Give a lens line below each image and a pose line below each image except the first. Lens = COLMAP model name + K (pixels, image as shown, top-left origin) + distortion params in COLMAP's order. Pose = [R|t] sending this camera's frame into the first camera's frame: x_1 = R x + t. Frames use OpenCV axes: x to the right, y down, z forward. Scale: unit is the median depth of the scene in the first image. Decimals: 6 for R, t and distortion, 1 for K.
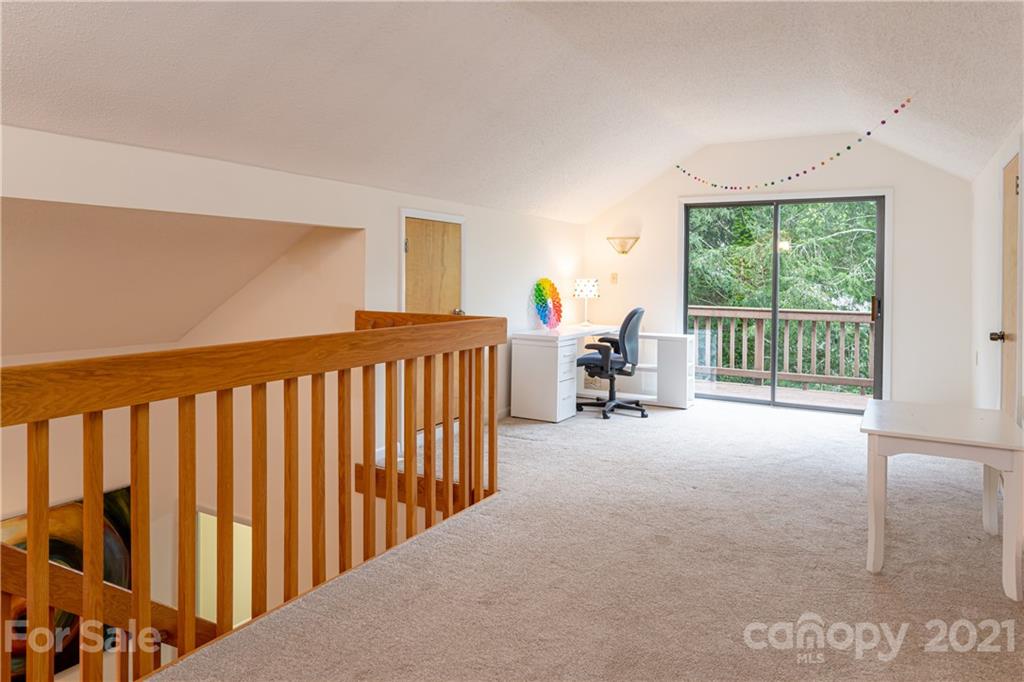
lens RADIAL K [[674.3, 0, 516.7], [0, 674.3, 308.1], [0, 0, 1]] dist [0.001706, 0.001142]
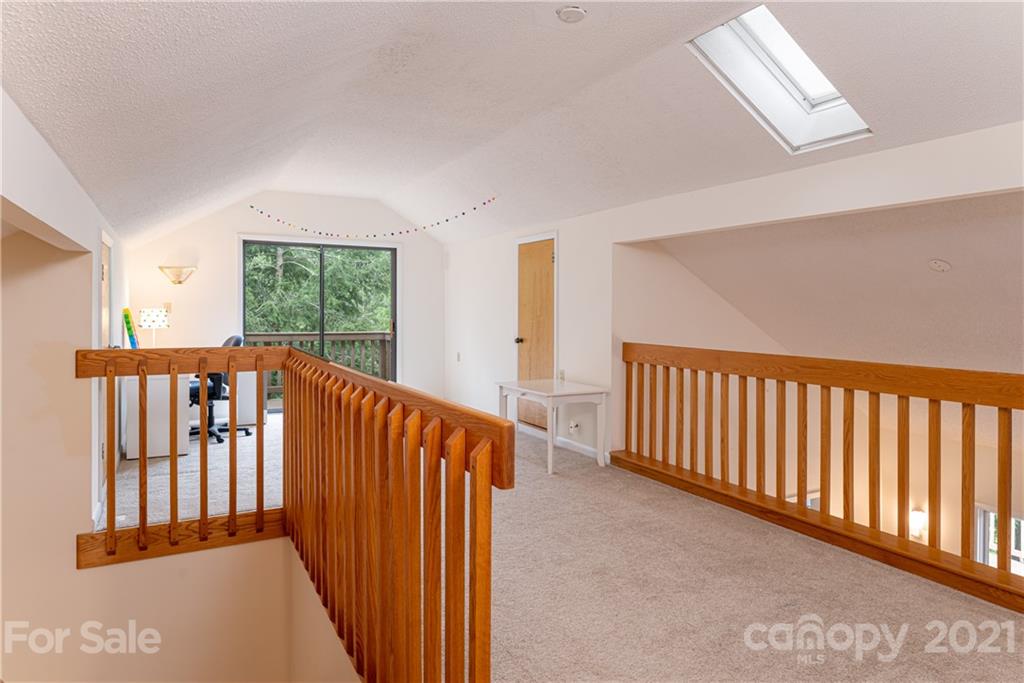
lens RADIAL K [[614.4, 0, 532.8], [0, 614.4, 340.7], [0, 0, 1]] dist [-0.000098, 0.000189]
pose [[0.530411, -0.050665, 0.846225, -0.385139], [0.040592, 0.998585, 0.034344, -0.006515], [-0.846768, 0.016133, 0.531717, 0.078654]]
